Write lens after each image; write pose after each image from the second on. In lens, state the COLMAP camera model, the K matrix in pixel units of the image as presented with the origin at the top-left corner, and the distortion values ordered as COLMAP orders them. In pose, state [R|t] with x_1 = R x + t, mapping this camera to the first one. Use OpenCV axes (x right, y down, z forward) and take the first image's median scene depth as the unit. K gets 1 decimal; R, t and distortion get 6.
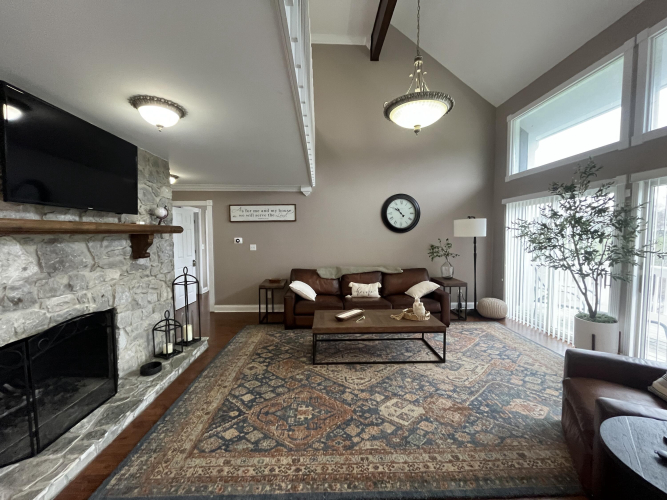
lens RADIAL K [[269.8, 0, 330.8], [0, 269.8, 249.4], [0, 0, 1]] dist [-0.004380, -0.000393]
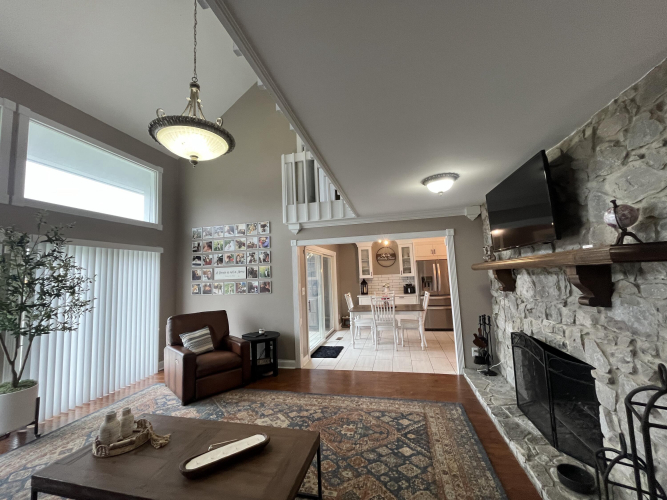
lens RADIAL K [[269.8, 0, 330.9], [0, 269.8, 249.8], [0, 0, 1]] dist [-0.004380, -0.000393]
pose [[-0.963647, 0.069299, 0.258035, -0.368931], [0.061356, 0.997365, -0.038719, -0.128601], [-0.260038, -0.021479, -0.965359, 2.110326]]
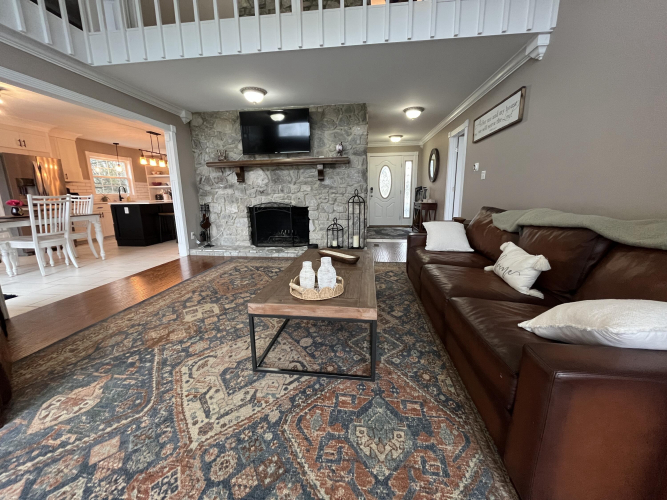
lens RADIAL K [[269.8, 0, 333.0], [0, 269.8, 248.3], [0, 0, 1]] dist [-0.004380, -0.000393]
pose [[-0.151200, 0.202960, -0.967443, 1.143373], [-0.041967, 0.976494, 0.211418, 0.105557], [0.987612, 0.072567, -0.139128, 1.621668]]
